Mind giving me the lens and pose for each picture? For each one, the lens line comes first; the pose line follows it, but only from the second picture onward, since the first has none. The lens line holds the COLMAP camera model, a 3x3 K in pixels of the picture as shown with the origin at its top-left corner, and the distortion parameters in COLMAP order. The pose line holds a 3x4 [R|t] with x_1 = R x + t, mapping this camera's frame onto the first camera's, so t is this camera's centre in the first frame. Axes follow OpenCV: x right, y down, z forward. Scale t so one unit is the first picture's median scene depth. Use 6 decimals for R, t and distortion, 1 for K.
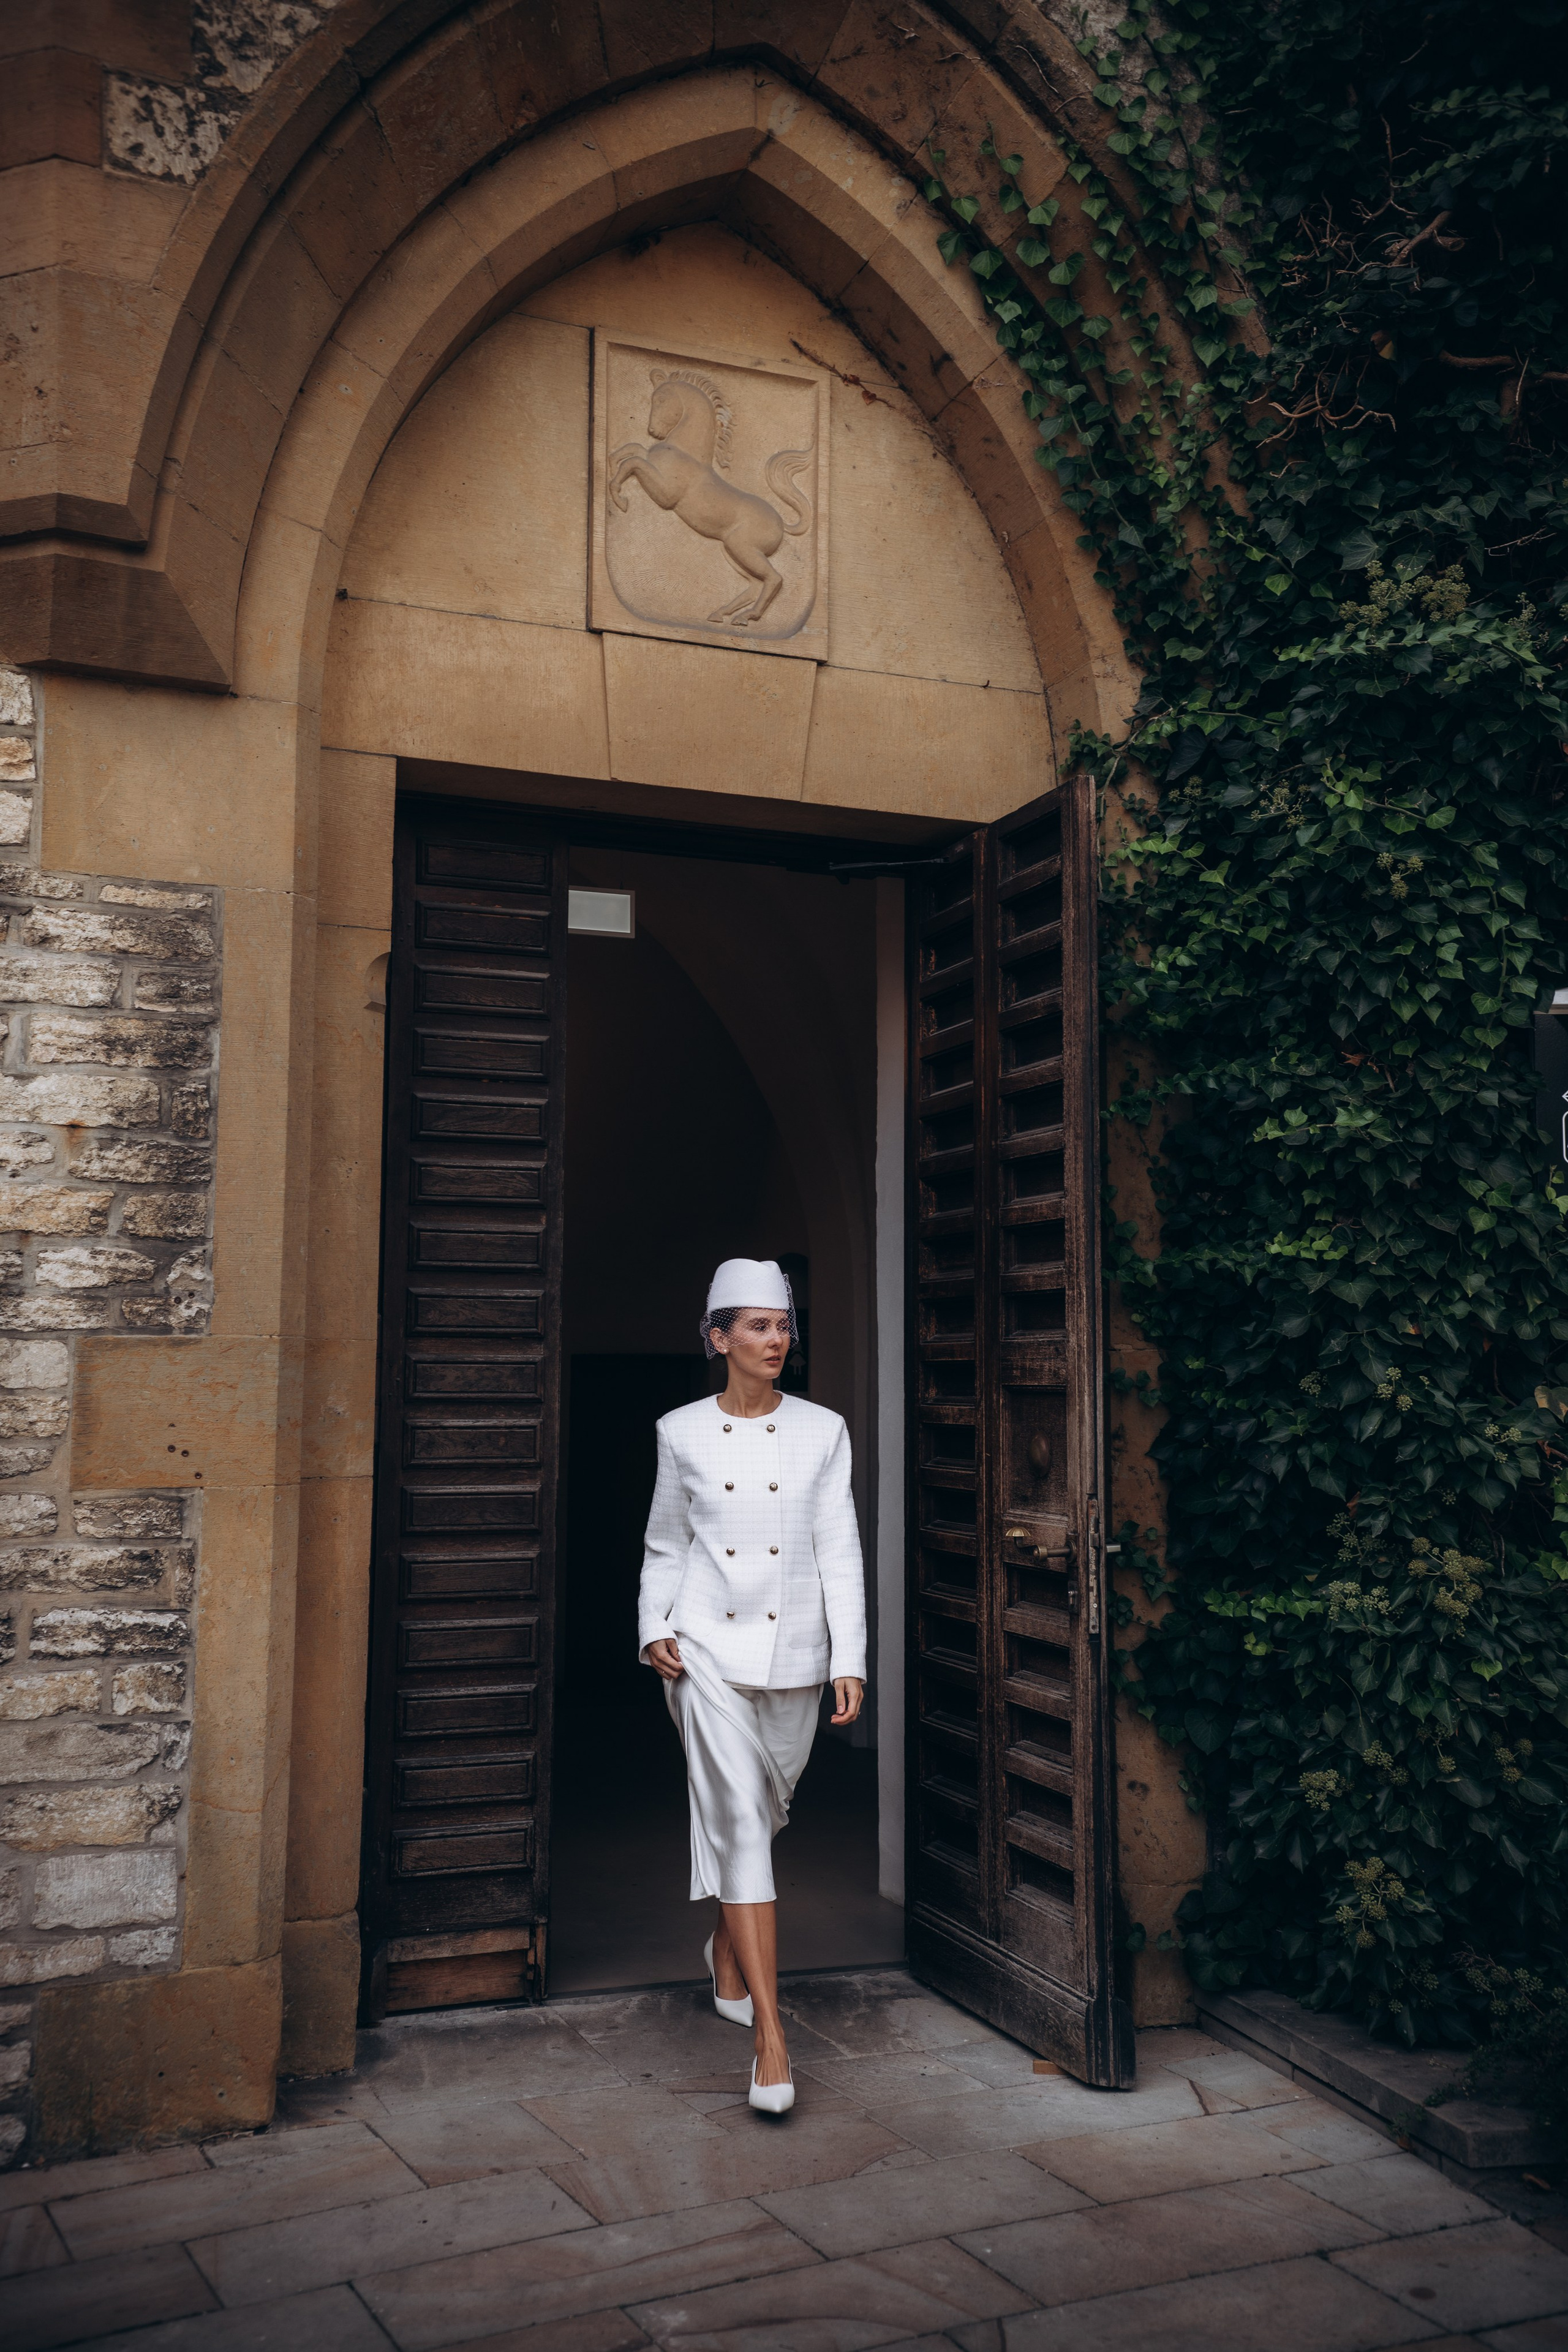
lens RADIAL K [[2233.4, 0, 784.0], [0, 2233.4, 1176.0], [0, 0, 1]] dist [0.091181, 0.215235]
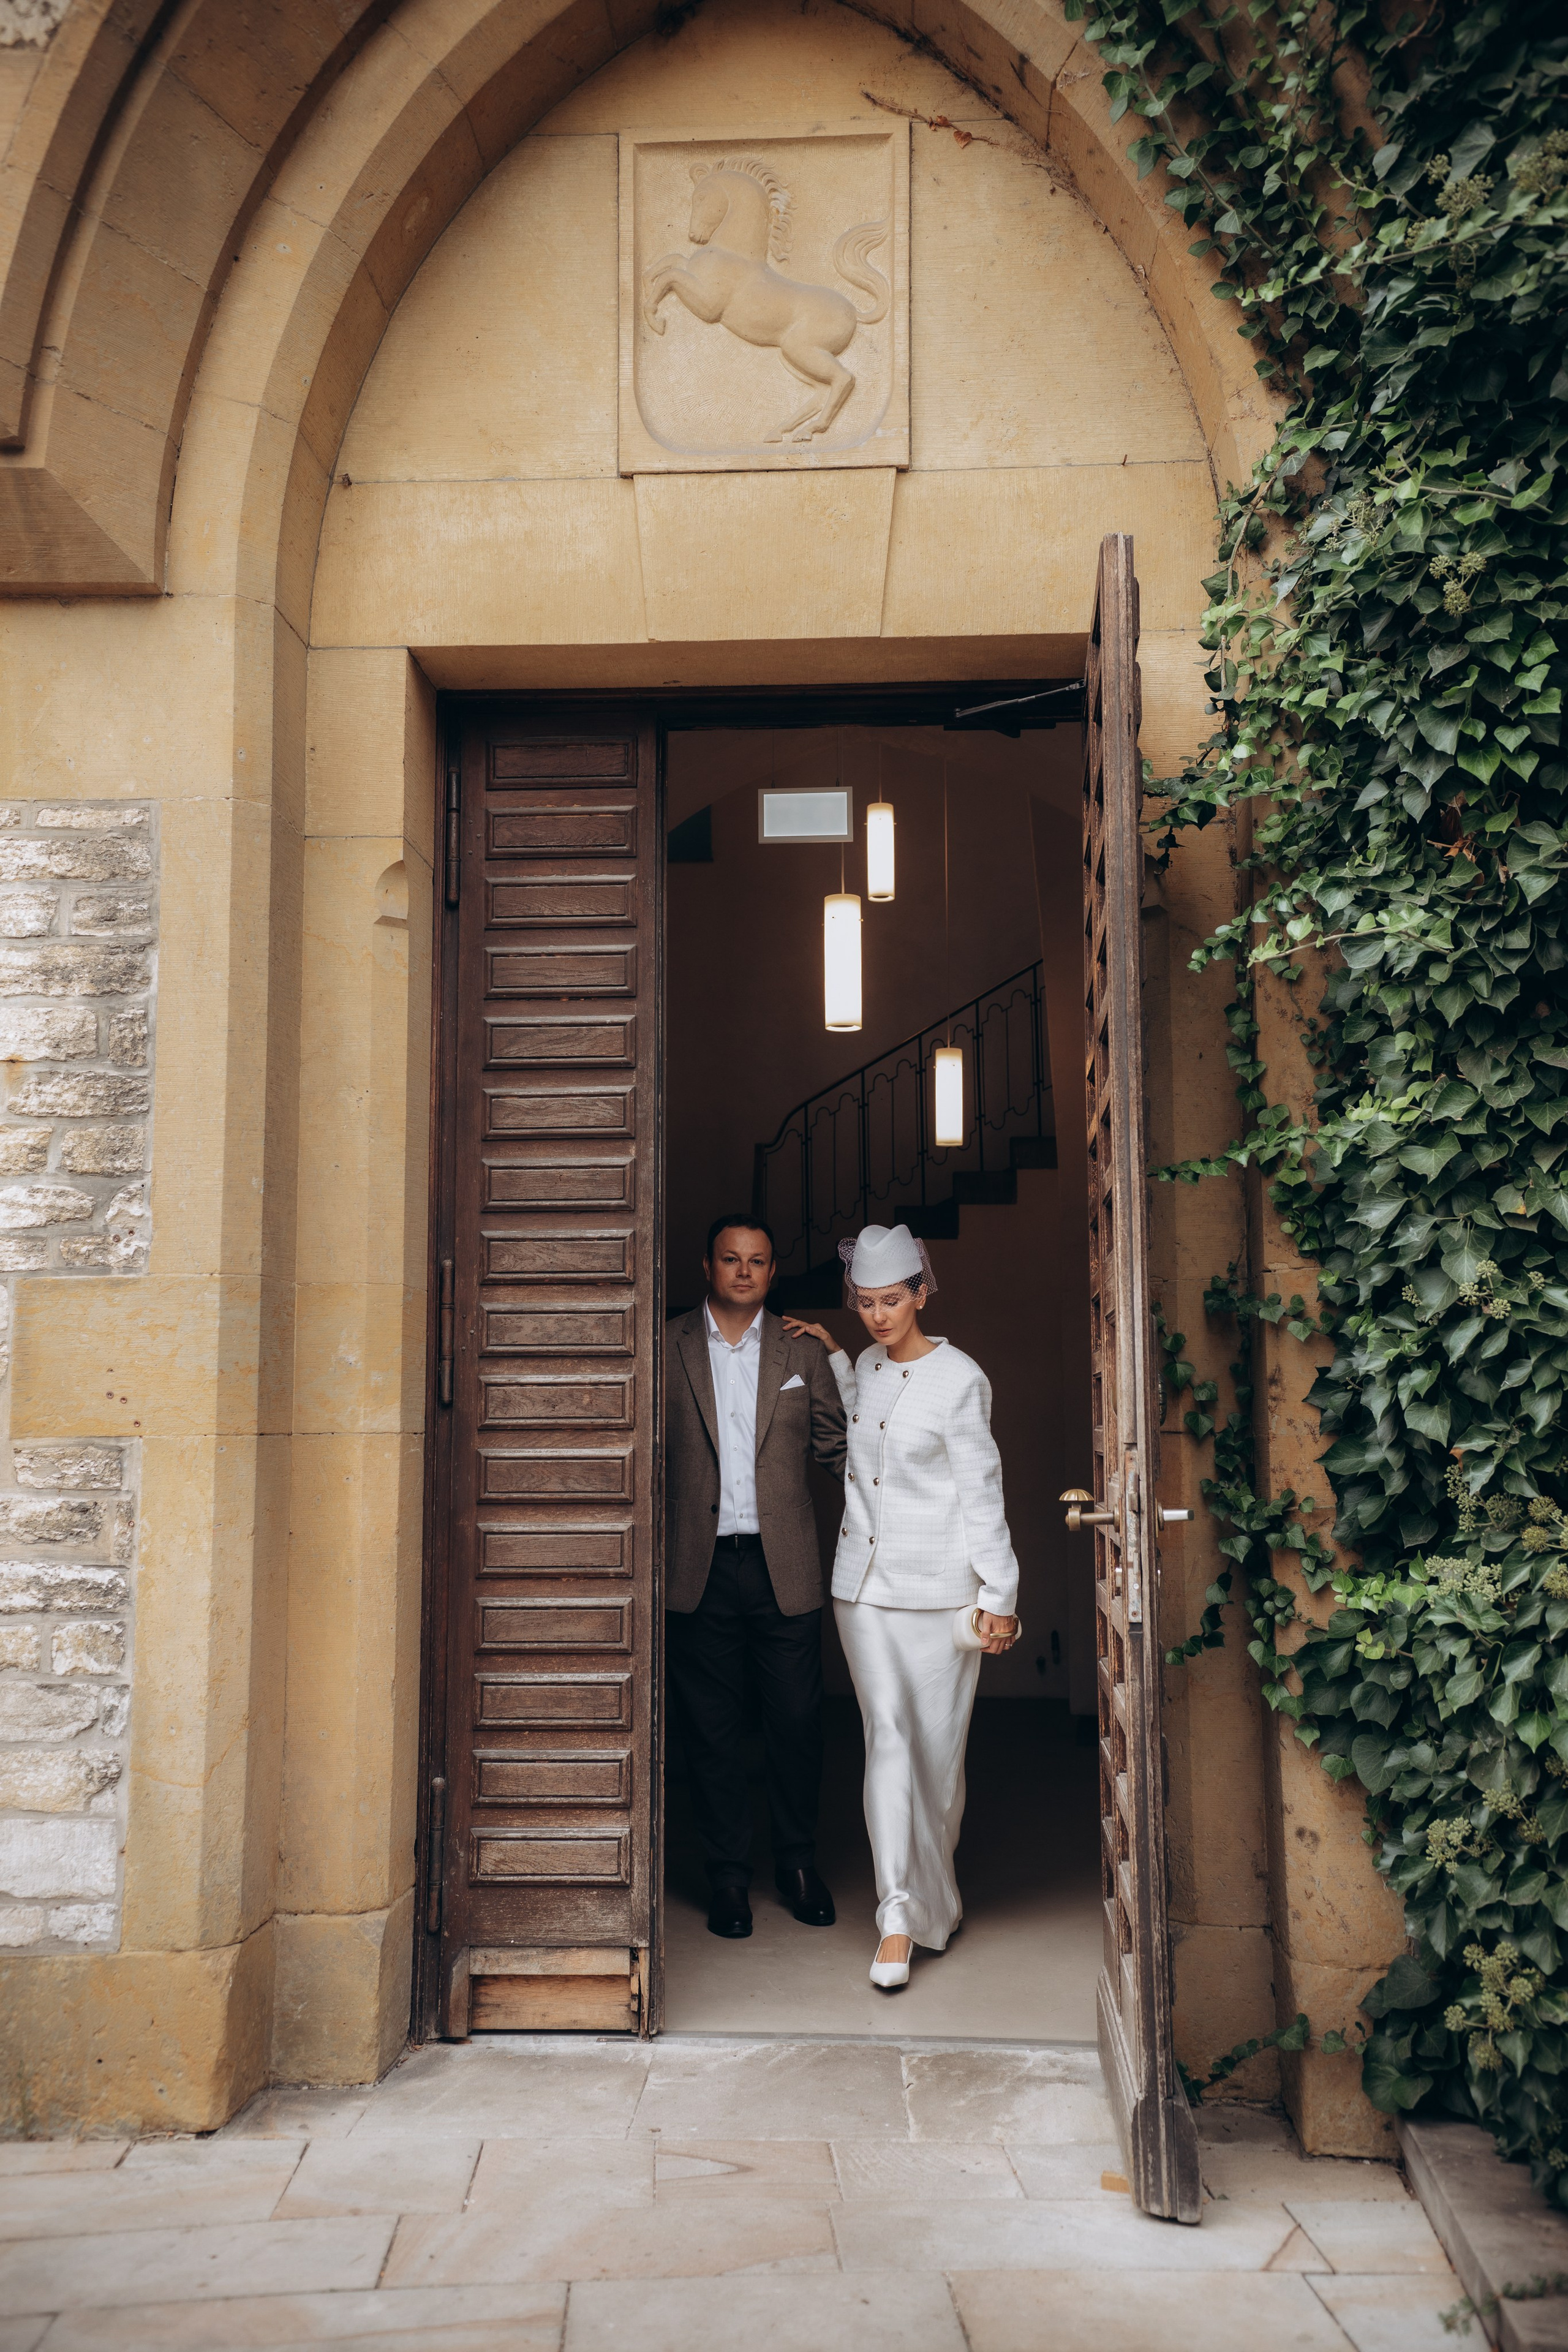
lens RADIAL K [[2310.3, 0, 784.0], [0, 2310.3, 1176.0], [0, 0, 1]] dist [0.083290, 0.242255]
pose [[0.906299, -0.056334, -0.418867, 0.378700], [0.047853, 0.998381, -0.030733, 0.069635], [0.419920, 0.007809, 0.907527, 0.222204]]
